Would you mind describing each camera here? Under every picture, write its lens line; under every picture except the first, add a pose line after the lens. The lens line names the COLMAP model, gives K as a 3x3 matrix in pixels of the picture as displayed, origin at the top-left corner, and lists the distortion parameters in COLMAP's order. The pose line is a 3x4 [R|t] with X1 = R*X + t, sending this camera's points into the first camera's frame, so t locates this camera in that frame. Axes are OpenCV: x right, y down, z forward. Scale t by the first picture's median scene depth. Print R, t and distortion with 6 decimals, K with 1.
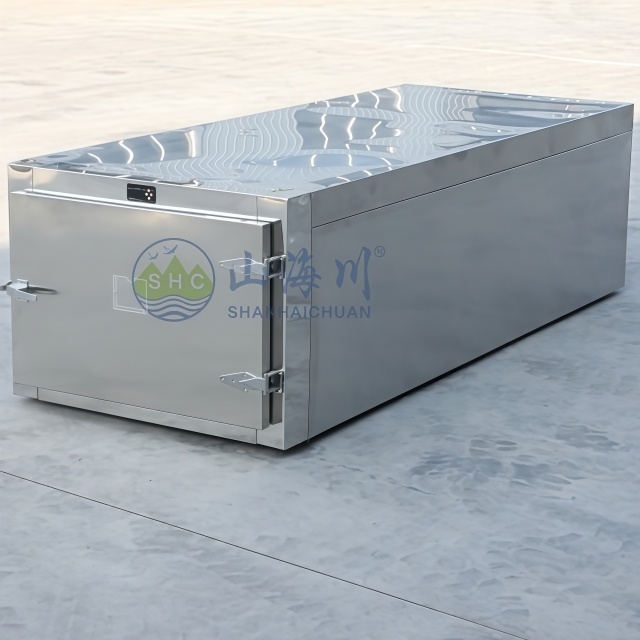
lens RADIAL K [[1804.9, 0, 320.1], [0, 1804.9, 319.9], [0, 0, 1]] dist [0.246357, 0.000000]
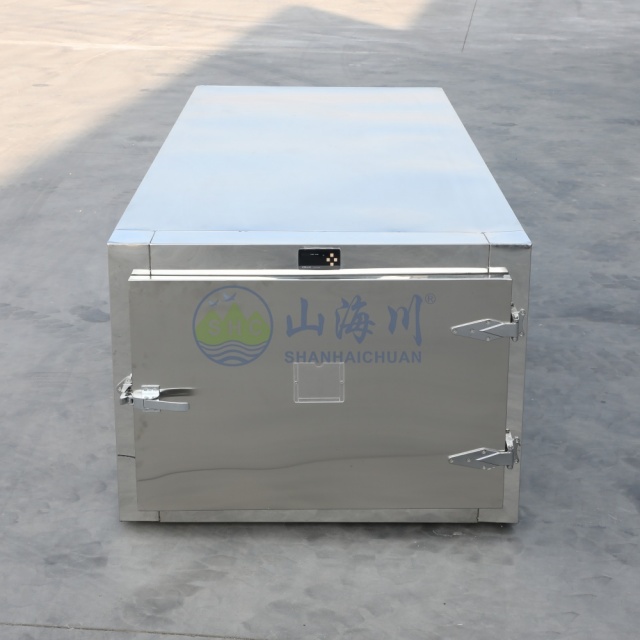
lens RADIAL K [[1363.0, 0, 319.9], [0, 1363.0, 319.6], [0, 0, 1]] dist [0.129593, 0.000000]
pose [[0.857755, -0.172081, 0.484400, -0.395582], [0.138848, 0.984838, 0.103994, -0.105257], [-0.494951, -0.021944, 0.868643, 0.451660]]
